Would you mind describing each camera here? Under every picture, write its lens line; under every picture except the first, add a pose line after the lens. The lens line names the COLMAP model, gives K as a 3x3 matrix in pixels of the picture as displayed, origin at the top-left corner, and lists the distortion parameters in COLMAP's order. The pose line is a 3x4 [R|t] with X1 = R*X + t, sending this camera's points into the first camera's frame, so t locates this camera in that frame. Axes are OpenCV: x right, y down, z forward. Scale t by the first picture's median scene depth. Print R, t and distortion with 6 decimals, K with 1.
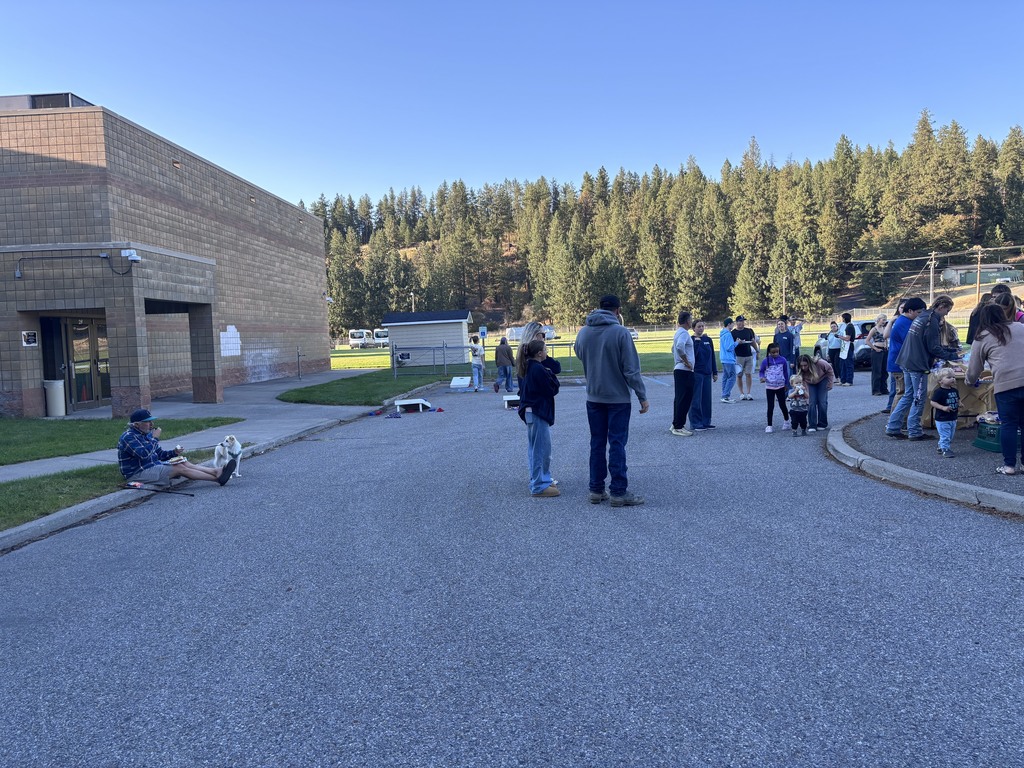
lens RADIAL K [[783.1, 0, 507.2], [0, 783.1, 384.8], [0, 0, 1]] dist [0.070765, -0.074222]
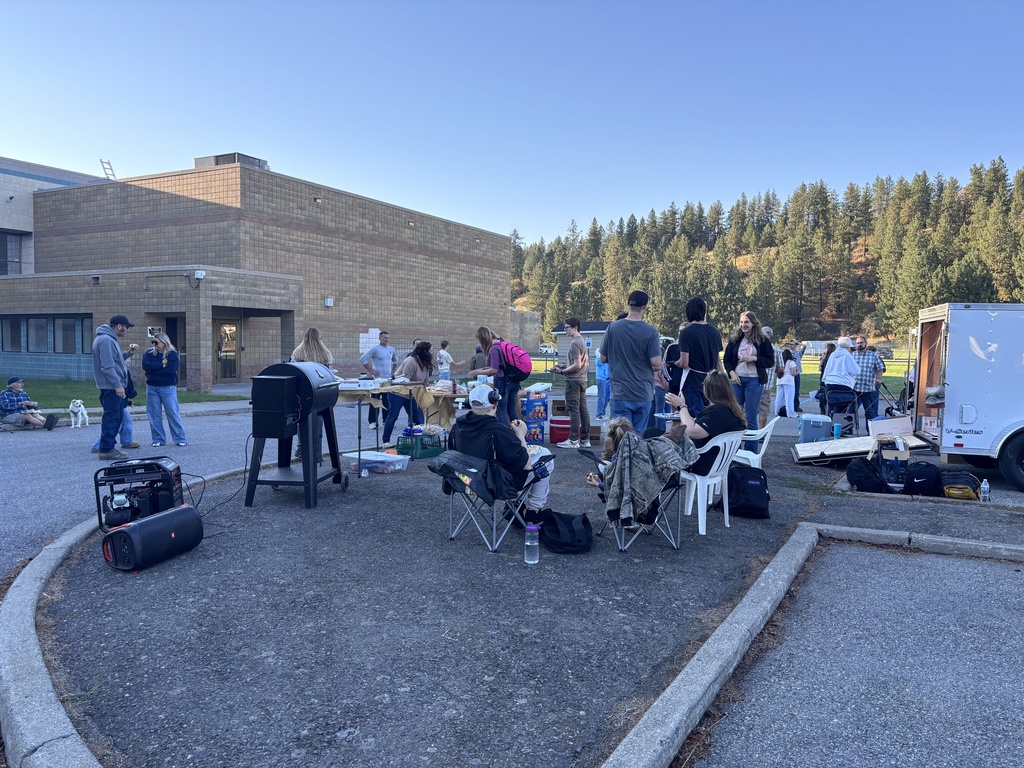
lens RADIAL K [[783.1, 0, 505.4], [0, 783.1, 386.9], [0, 0, 1]] dist [0.070765, -0.074222]
pose [[0.894363, 0.069491, -0.441912, 0.289747], [-0.071764, 0.997354, 0.011596, -0.010259], [0.441548, 0.021342, 0.896984, 0.001090]]
